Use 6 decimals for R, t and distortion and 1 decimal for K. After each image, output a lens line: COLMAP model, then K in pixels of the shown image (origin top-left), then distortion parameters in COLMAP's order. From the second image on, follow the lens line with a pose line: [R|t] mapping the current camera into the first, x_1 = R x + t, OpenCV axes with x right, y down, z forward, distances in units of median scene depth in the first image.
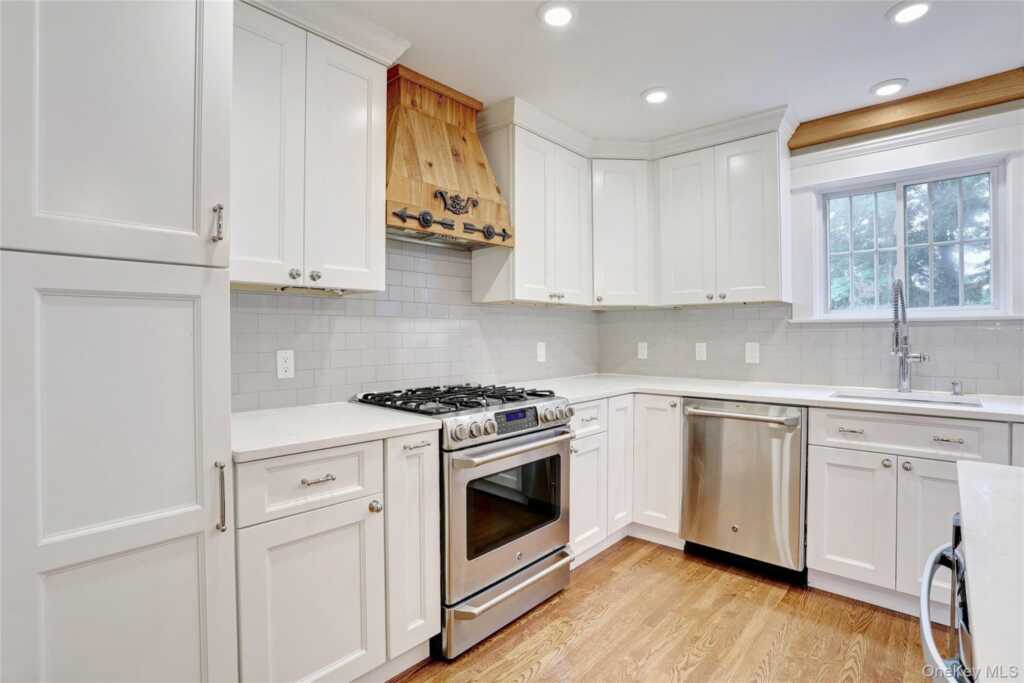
lens RADIAL K [[495.1, 0, 511.7], [0, 495.1, 336.6], [0, 0, 1]] dist [-0.052798, 0.008548]
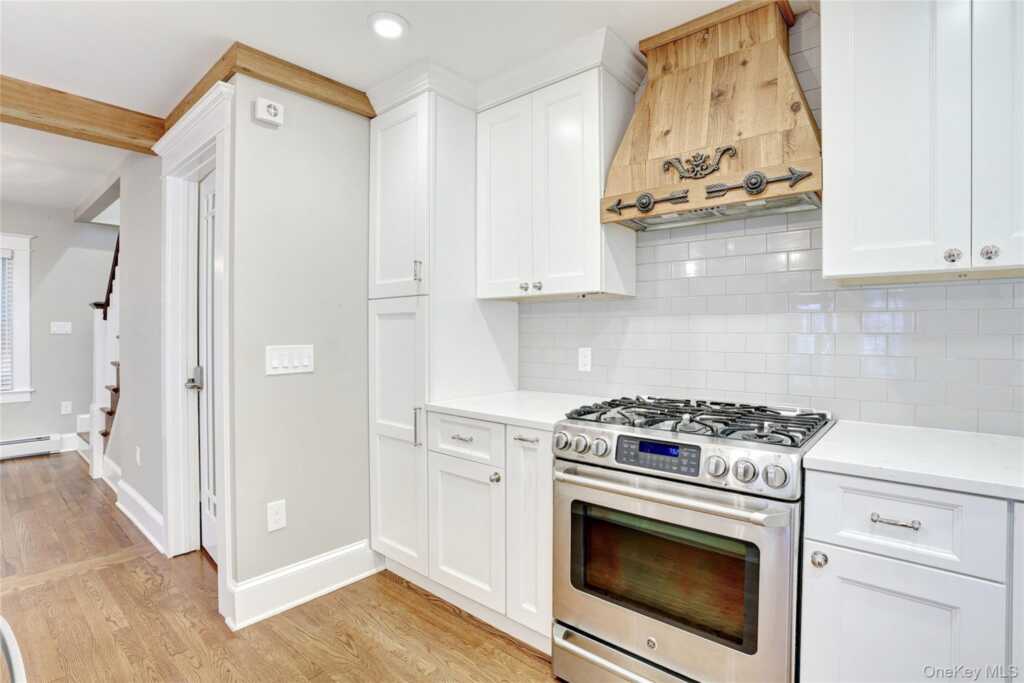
lens RADIAL K [[495.1, 0, 509.1], [0, 495.1, 337.0], [0, 0, 1]] dist [-0.052798, 0.008548]
pose [[0.037196, 0.011226, -0.999245, 0.661499], [-0.008200, 0.999907, 0.010928, -0.008279], [0.999274, 0.007787, 0.037285, 0.701289]]
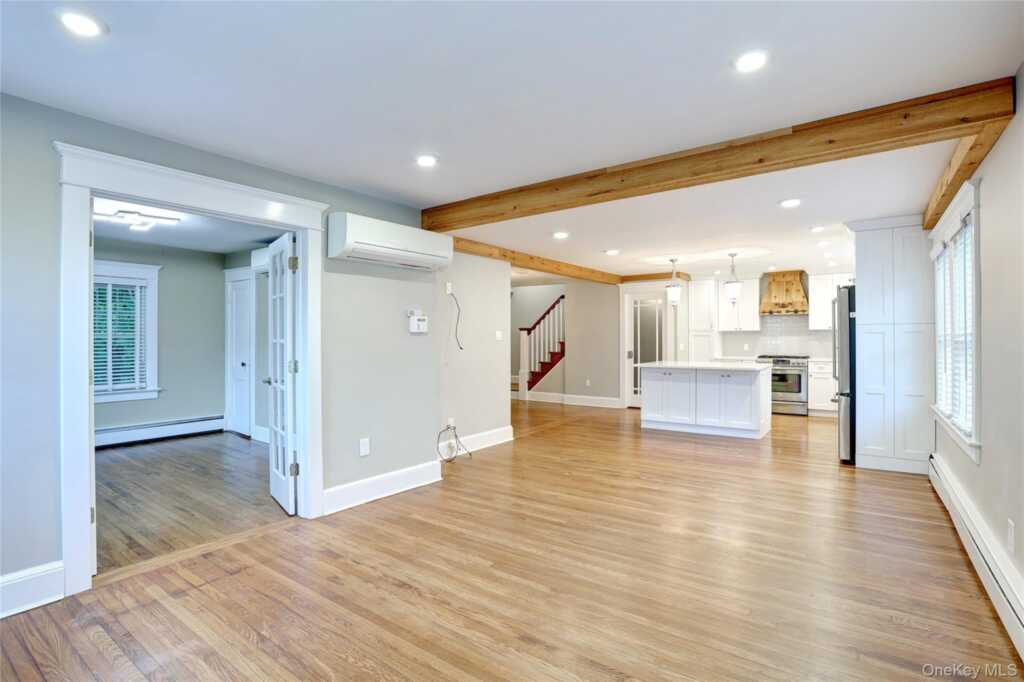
lens RADIAL K [[495.1, 0, 514.9], [0, 495.1, 338.5], [0, 0, 1]] dist [-0.052798, 0.008548]
pose [[0.116492, -0.002807, -0.993188, 3.375130], [-0.008401, 0.999957, -0.003811, 0.008202], [0.993156, 0.008788, 0.116464, -1.459473]]
